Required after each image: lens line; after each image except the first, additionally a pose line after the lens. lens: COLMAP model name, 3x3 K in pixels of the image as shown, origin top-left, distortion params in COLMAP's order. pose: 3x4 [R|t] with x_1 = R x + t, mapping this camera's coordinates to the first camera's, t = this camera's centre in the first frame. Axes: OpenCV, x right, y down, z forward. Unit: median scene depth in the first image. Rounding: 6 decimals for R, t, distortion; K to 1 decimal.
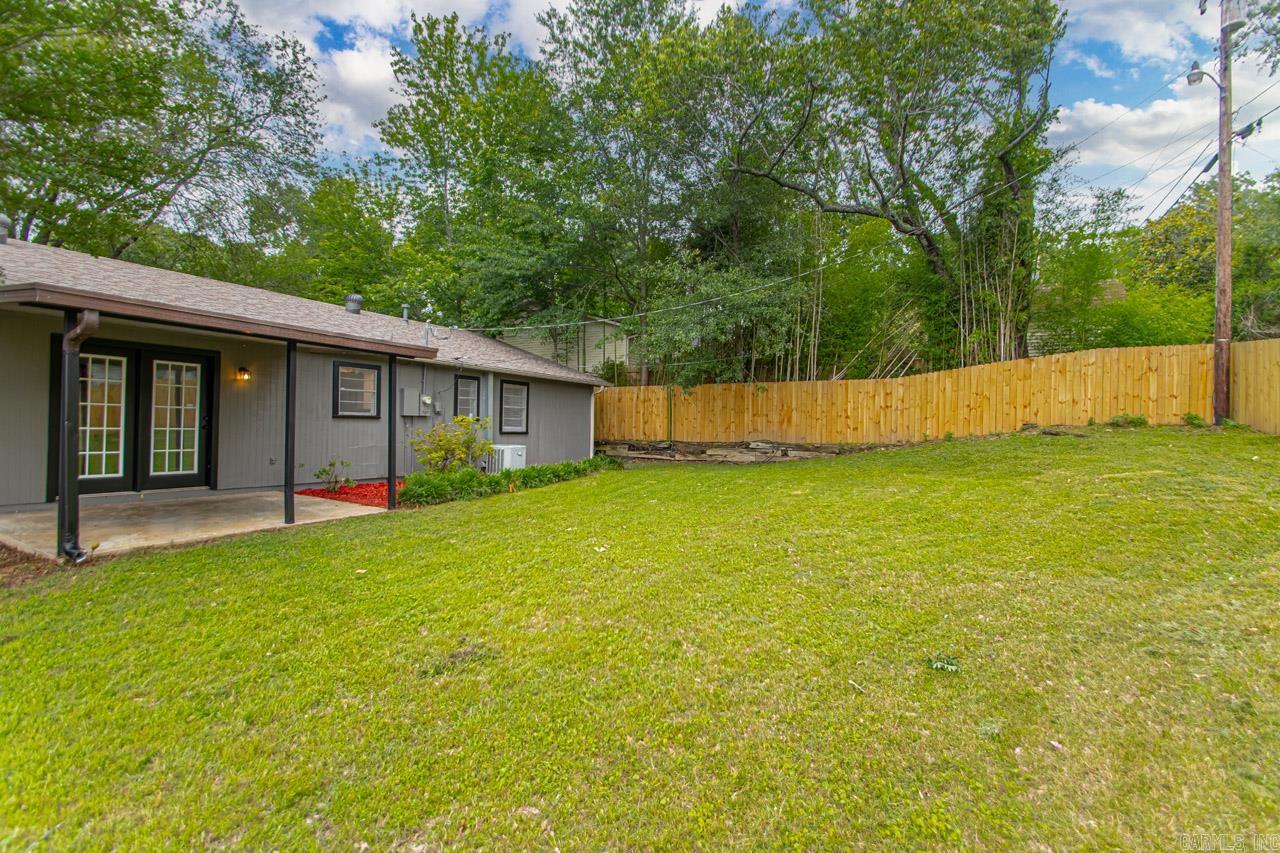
lens RADIAL K [[590.1, 0, 649.5], [0, 590.1, 420.0], [0, 0, 1]] dist [0.010276, -0.014597]
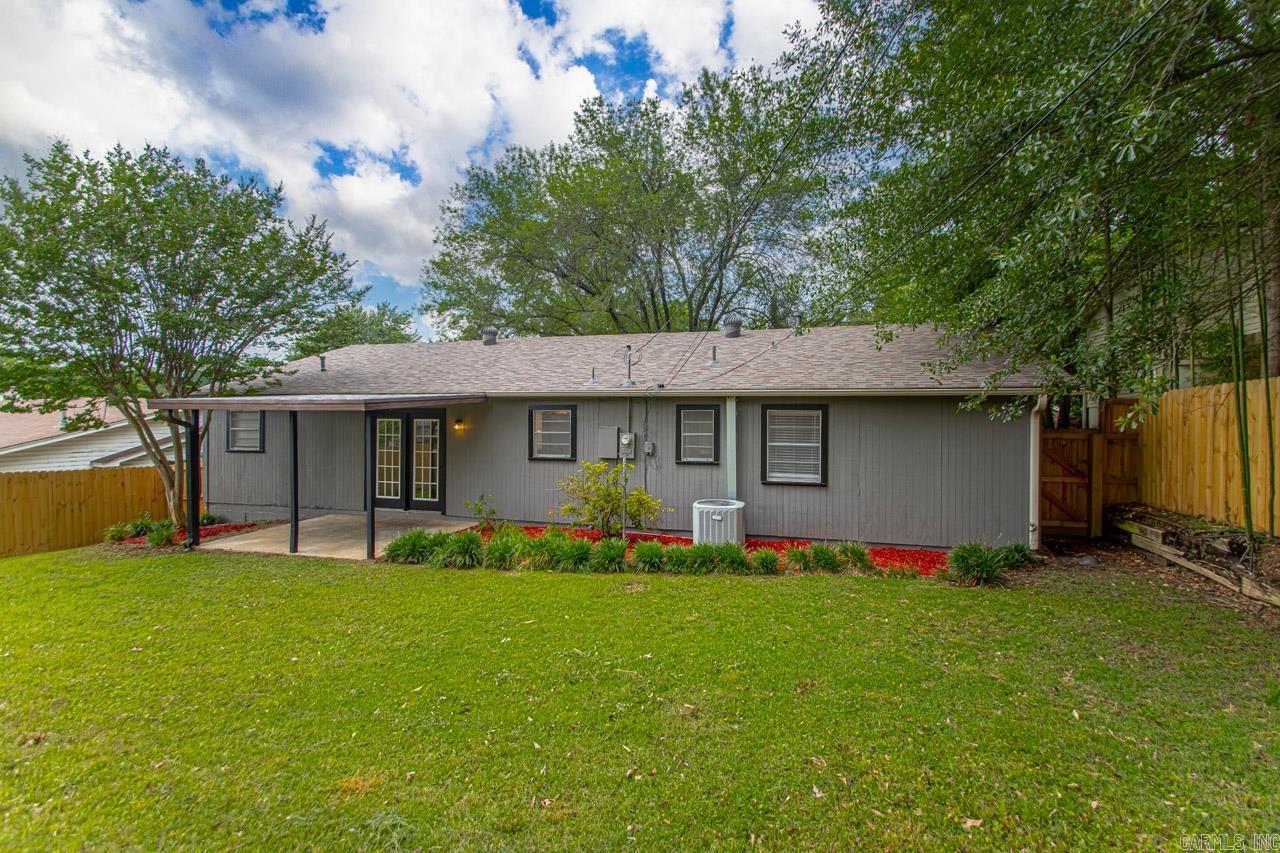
lens RADIAL K [[590.1, 0, 638.8], [0, 590.1, 426.7], [0, 0, 1]] dist [0.010276, -0.014597]
pose [[0.209262, -0.012396, -0.977781, 0.472085], [0.007028, 0.999913, -0.011173, -0.044966], [0.977834, -0.004533, 0.209331, 0.873181]]
